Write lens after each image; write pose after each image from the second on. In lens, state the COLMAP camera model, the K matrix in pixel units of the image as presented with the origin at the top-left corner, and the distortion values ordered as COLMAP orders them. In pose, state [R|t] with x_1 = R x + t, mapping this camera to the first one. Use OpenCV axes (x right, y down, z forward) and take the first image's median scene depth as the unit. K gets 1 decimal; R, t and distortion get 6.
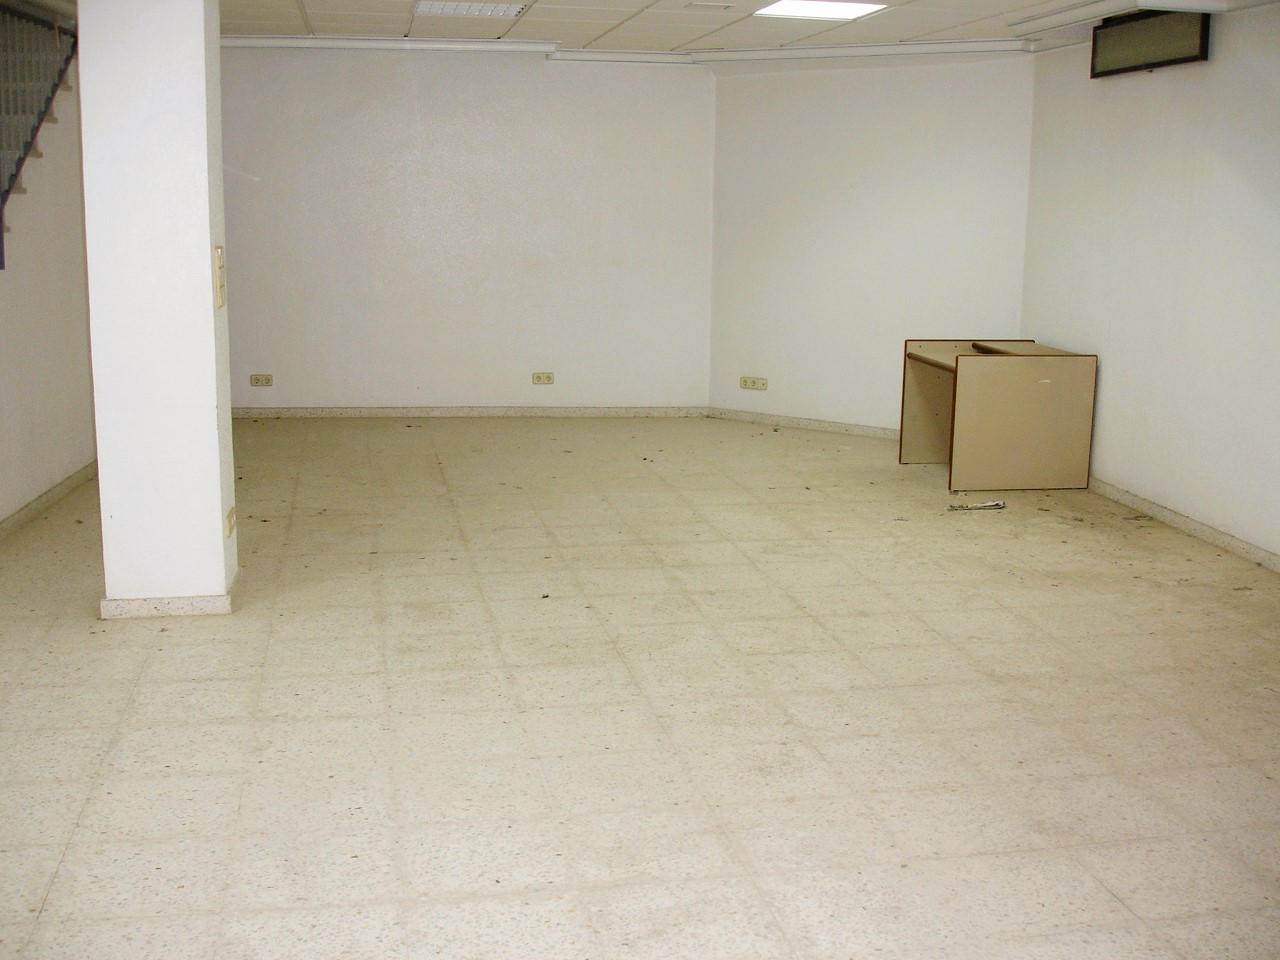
lens RADIAL K [[1444.9, 0, 640.0], [0, 1444.9, 480.0], [0, 0, 1]] dist [-0.052953, -0.196659]
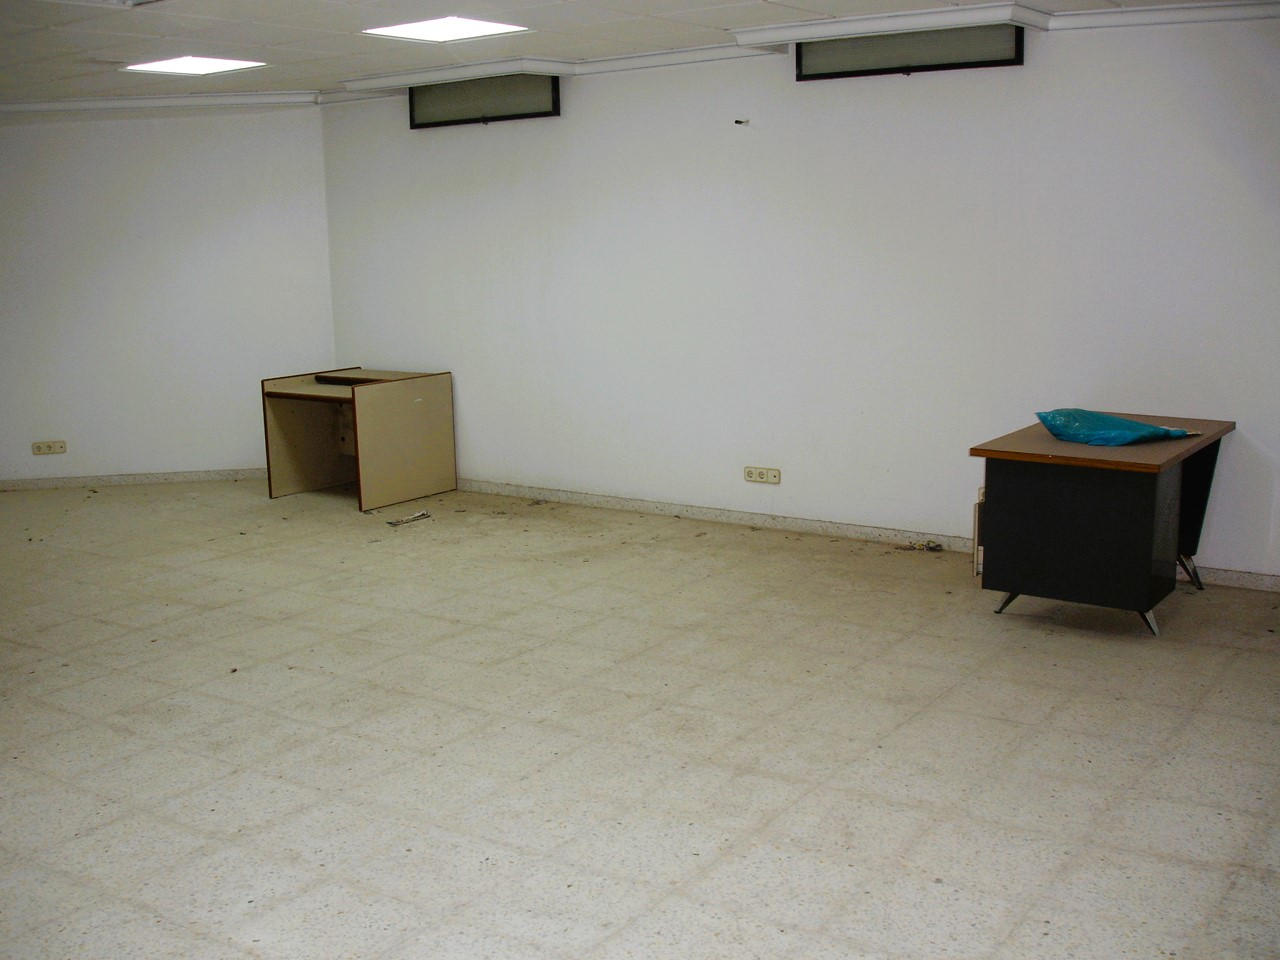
lens RADIAL K [[1444.9, 0, 640.0], [0, 1444.9, 480.0], [0, 0, 1]] dist [-0.052953, -0.196659]
pose [[0.705184, -0.156887, 0.691450, -0.539086], [0.169758, 0.984207, 0.050182, -0.049318], [-0.688403, 0.081992, 0.720680, 0.108977]]
